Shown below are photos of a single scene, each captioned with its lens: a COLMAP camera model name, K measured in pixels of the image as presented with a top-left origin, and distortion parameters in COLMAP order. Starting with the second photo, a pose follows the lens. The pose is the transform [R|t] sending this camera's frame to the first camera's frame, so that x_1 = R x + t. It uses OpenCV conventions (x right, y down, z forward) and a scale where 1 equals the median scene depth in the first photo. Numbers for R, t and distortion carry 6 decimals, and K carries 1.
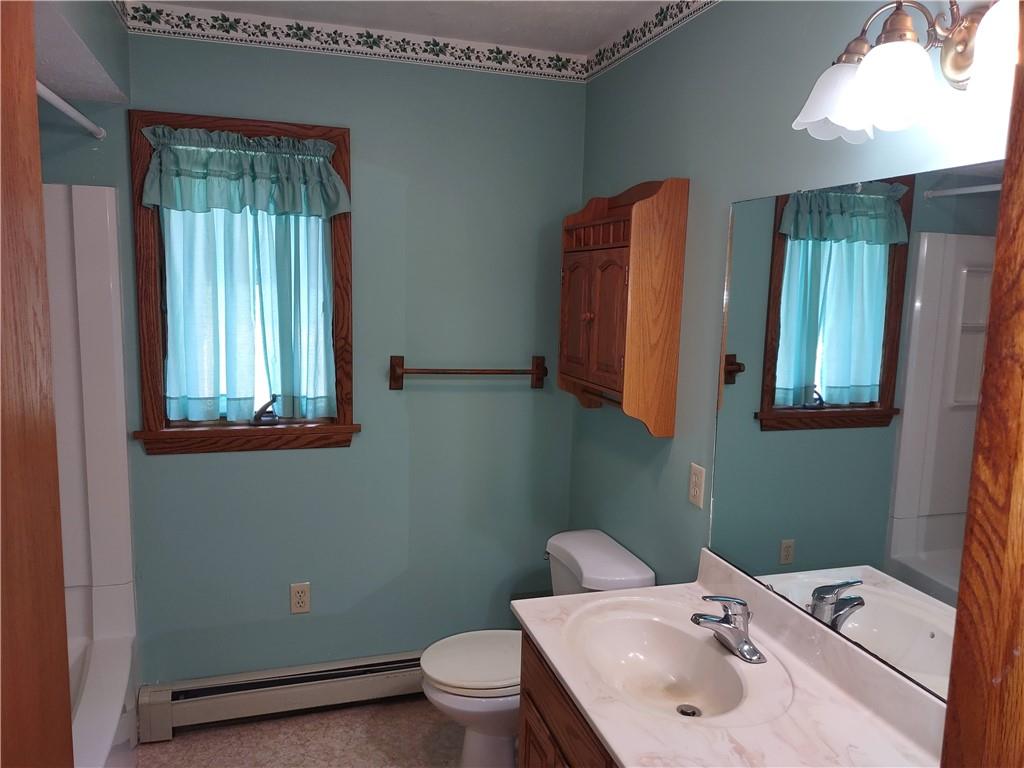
lens RADIAL K [[739.6, 0, 517.5], [0, 739.6, 380.5], [0, 0, 1]] dist [0.040448, -0.051174]
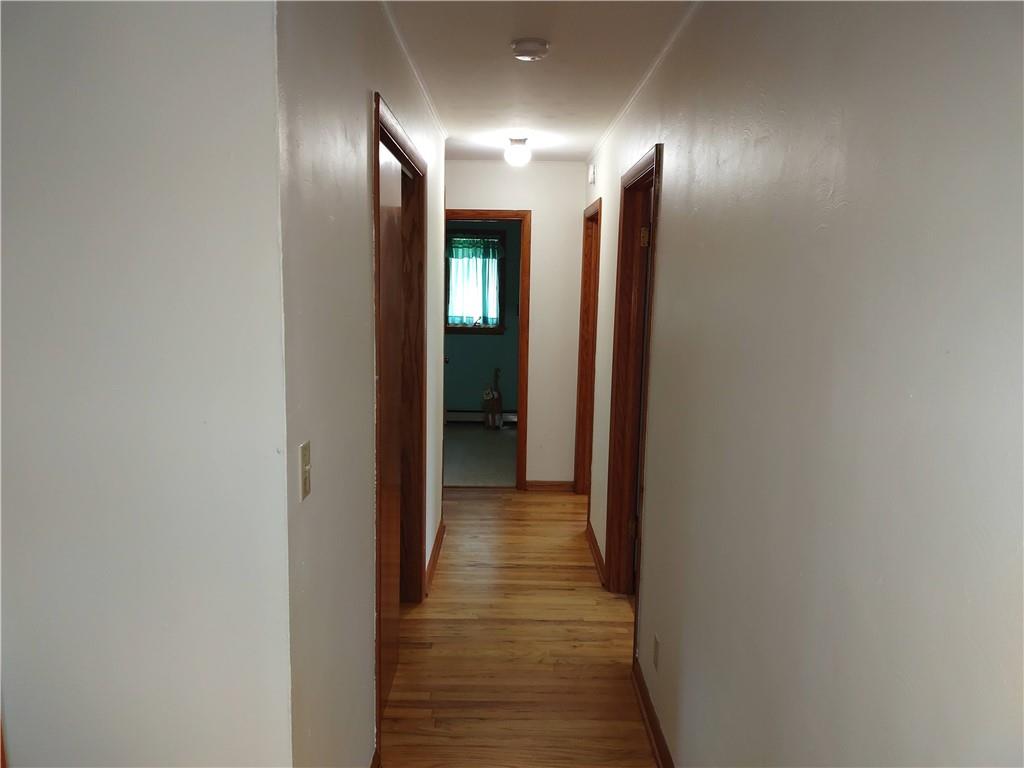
lens RADIAL K [[739.6, 0, 510.1], [0, 739.6, 386.1], [0, 0, 1]] dist [0.040448, -0.051174]
pose [[0.952503, 0.040821, -0.301780, 0.744683], [-0.037646, 0.999158, 0.016331, 0.258692], [0.302193, -0.004195, 0.953238, -1.930272]]
